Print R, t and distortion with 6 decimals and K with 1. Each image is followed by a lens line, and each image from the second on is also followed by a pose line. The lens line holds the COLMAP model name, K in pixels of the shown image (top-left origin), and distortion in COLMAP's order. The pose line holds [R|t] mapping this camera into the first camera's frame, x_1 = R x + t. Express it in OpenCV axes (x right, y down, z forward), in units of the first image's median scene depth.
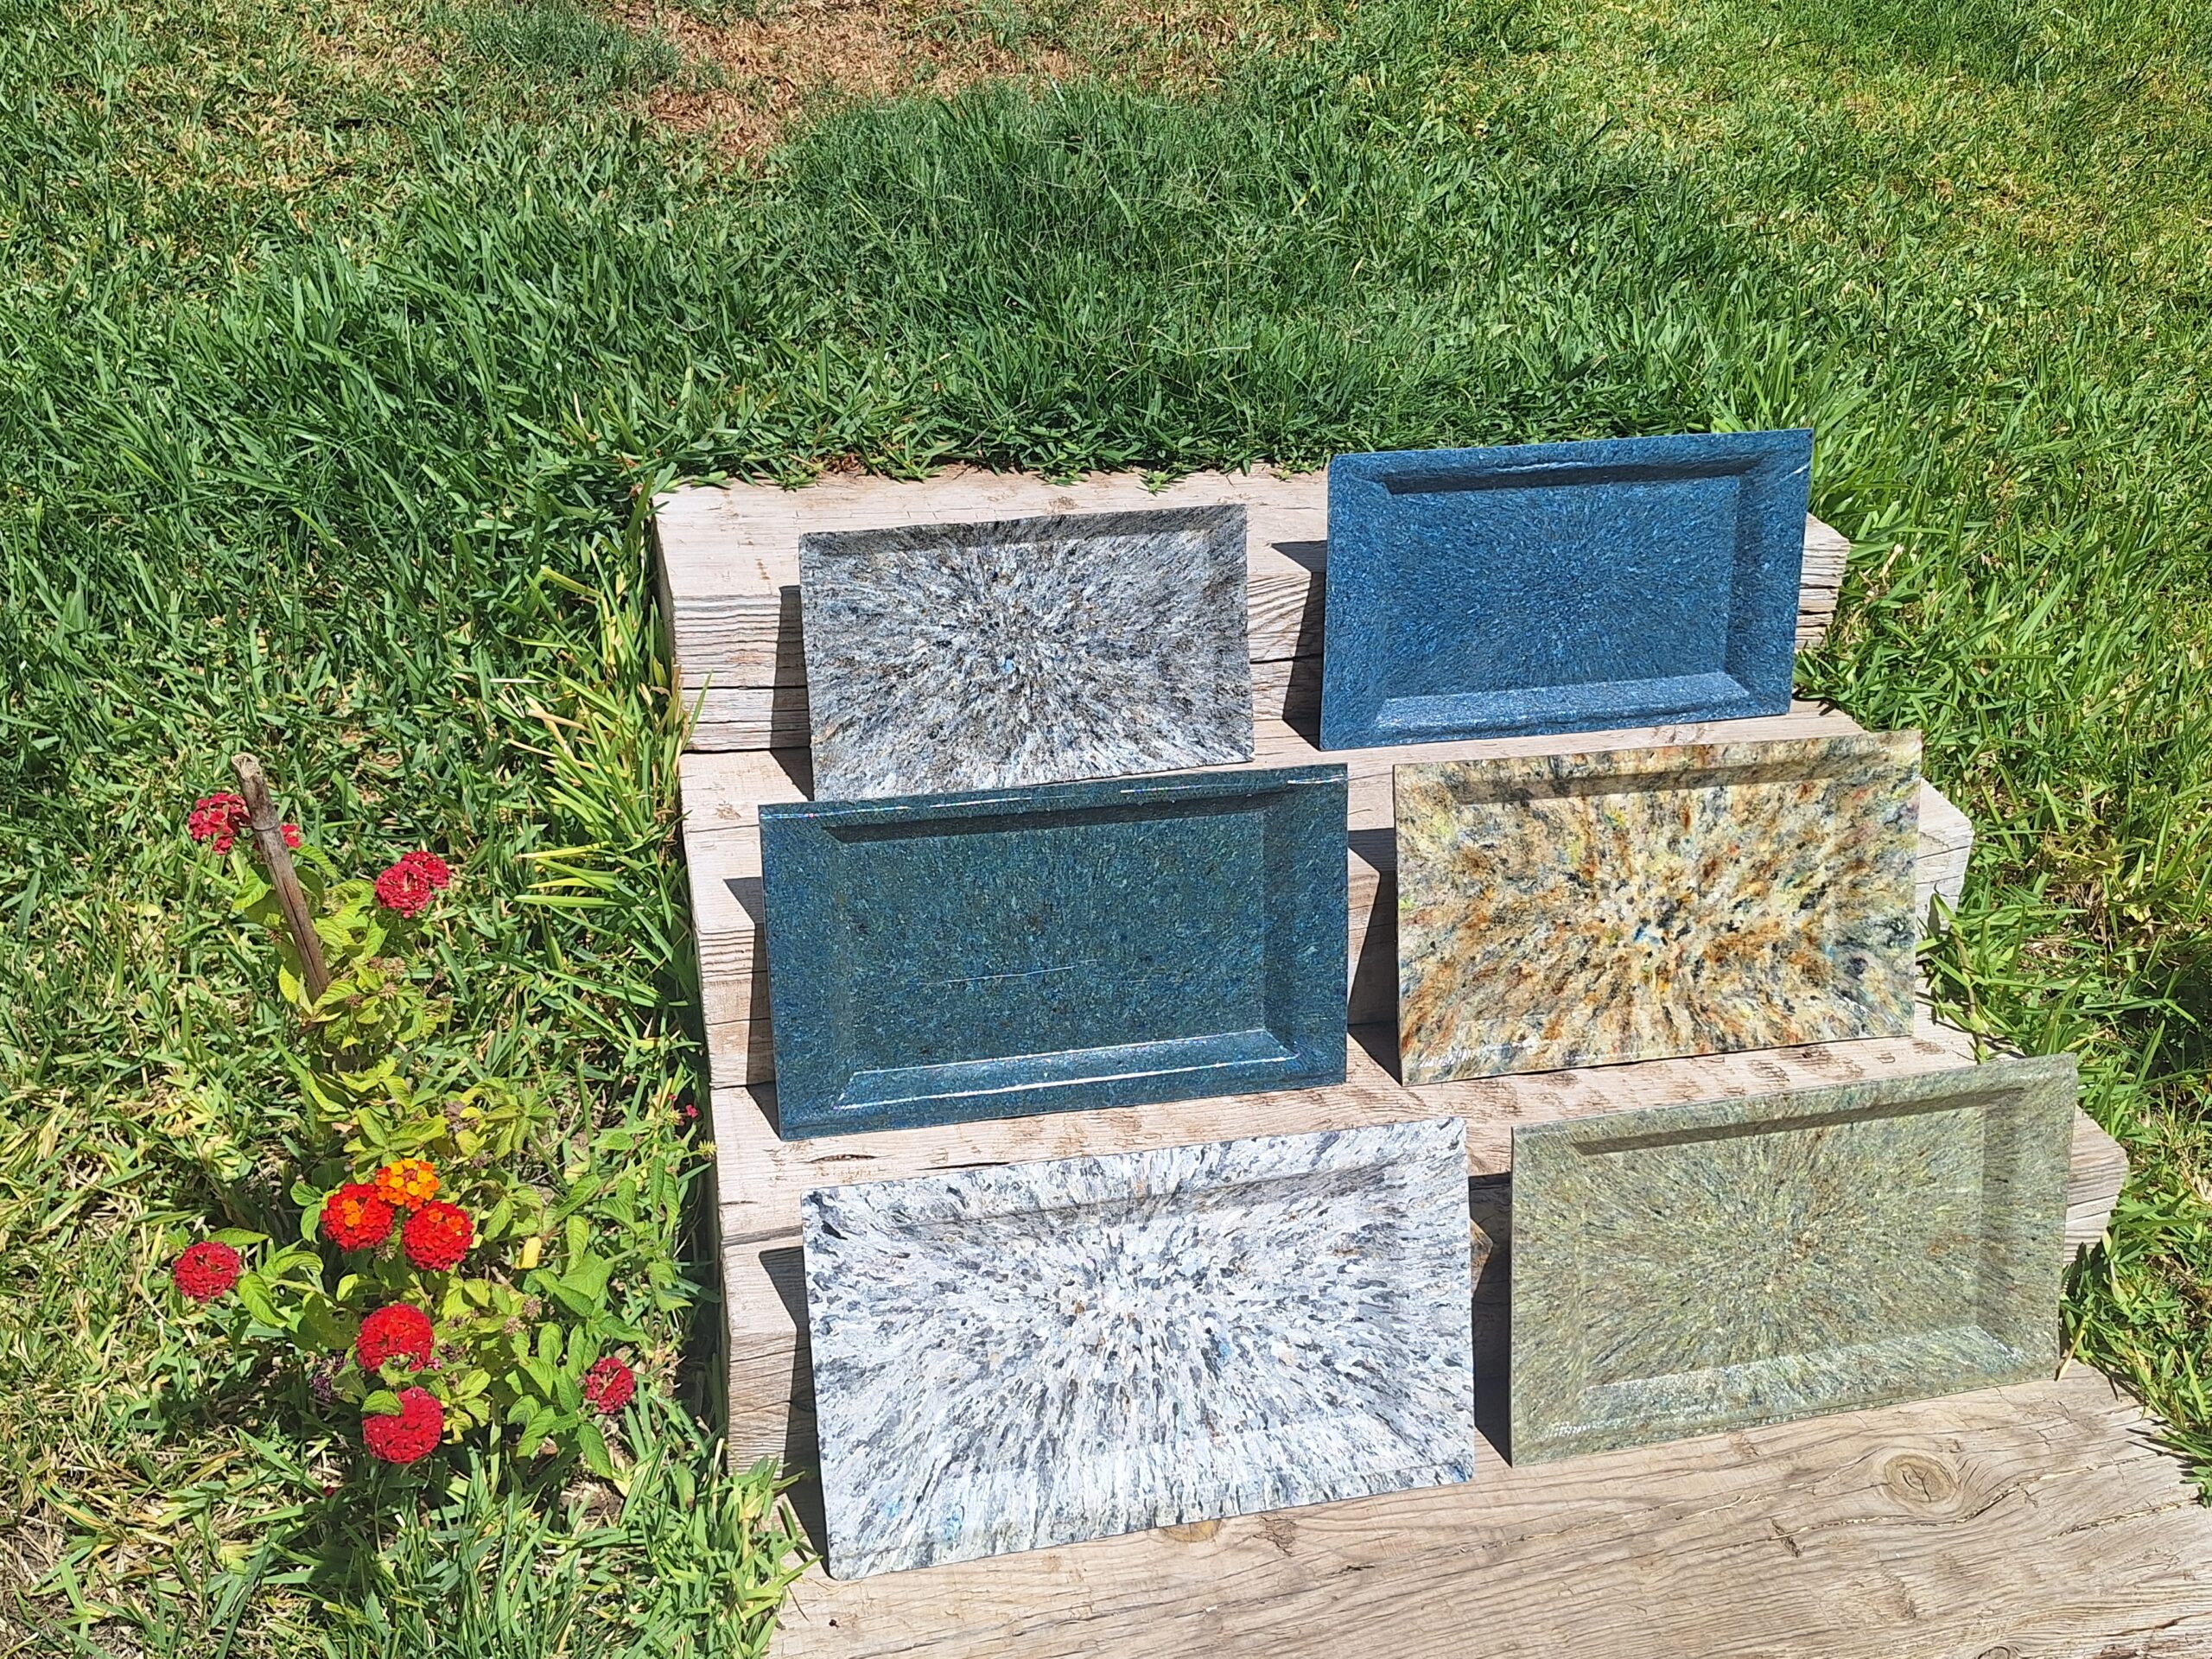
lens RADIAL K [[1928.3, 0, 1106.0], [0, 1928.3, 829.5], [0, 0, 1]] dist [0.119393, -0.227720]
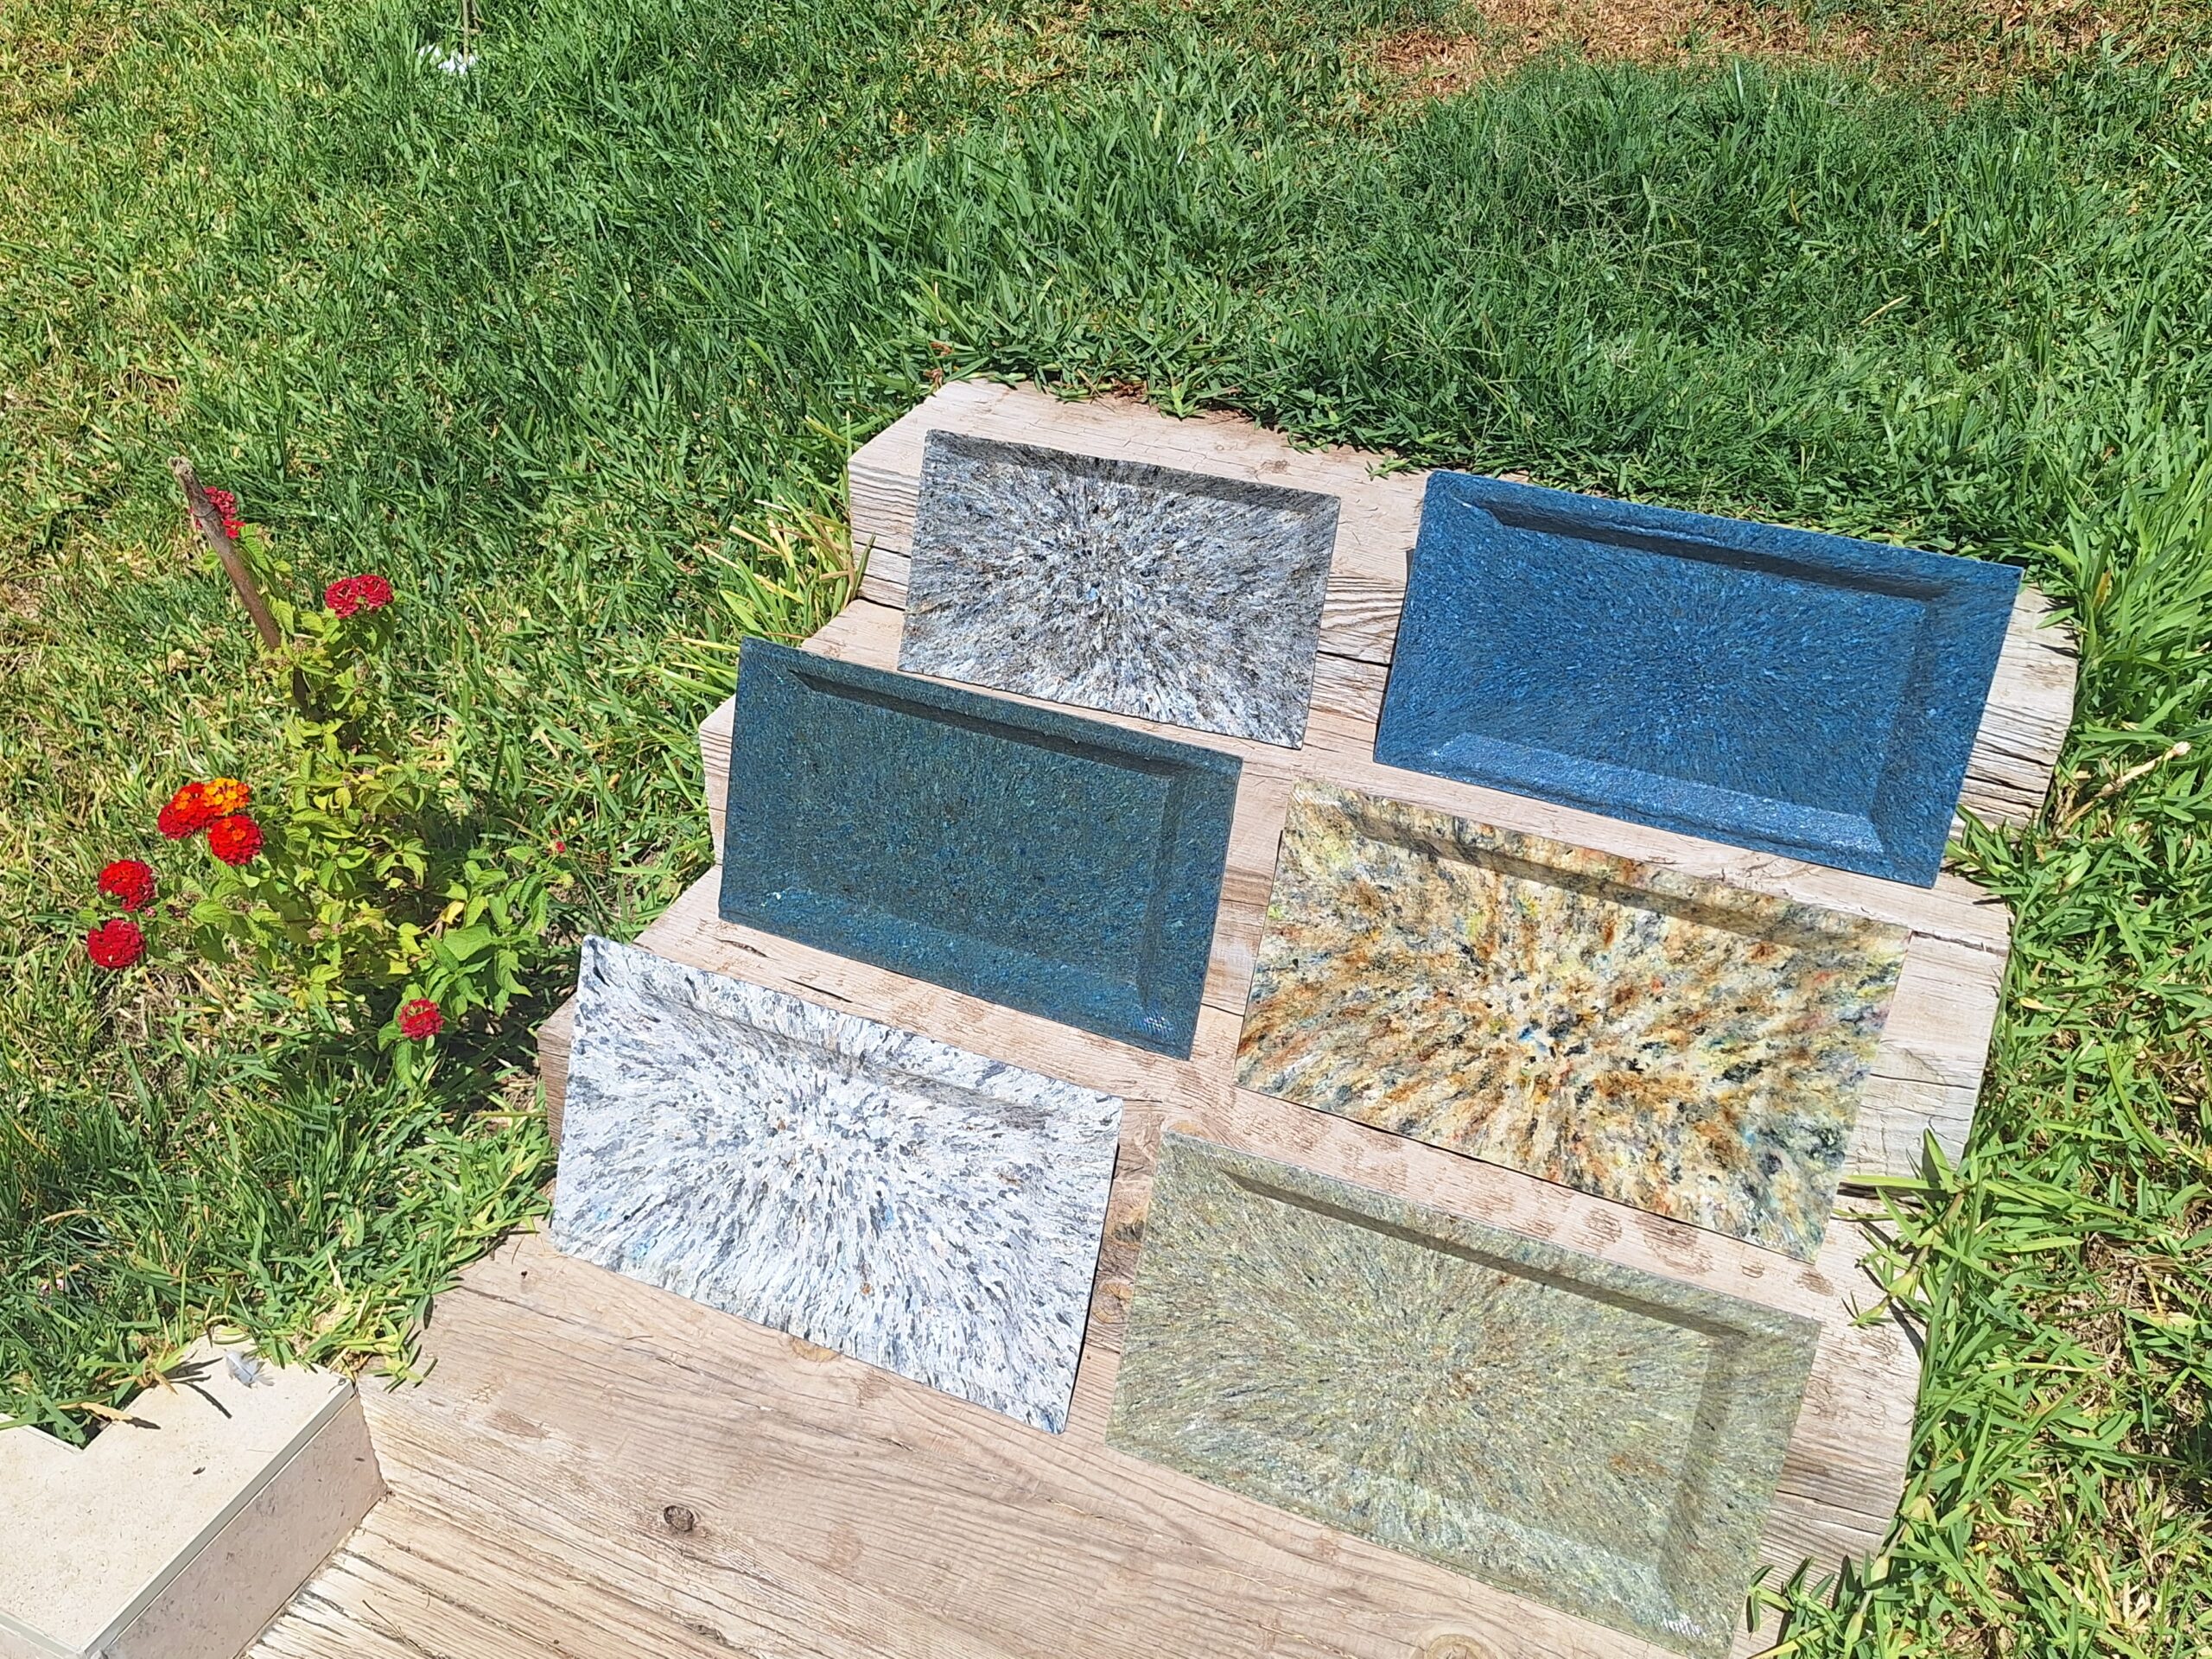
lens RADIAL K [[1928.3, 0, 1106.0], [0, 1928.3, 829.5], [0, 0, 1]] dist [0.119393, -0.227720]
pose [[0.808492, 0.309585, -0.500497, 0.546654], [-0.292099, 0.949400, 0.115405, -0.088240], [0.510900, 0.052891, 0.858012, 0.090054]]
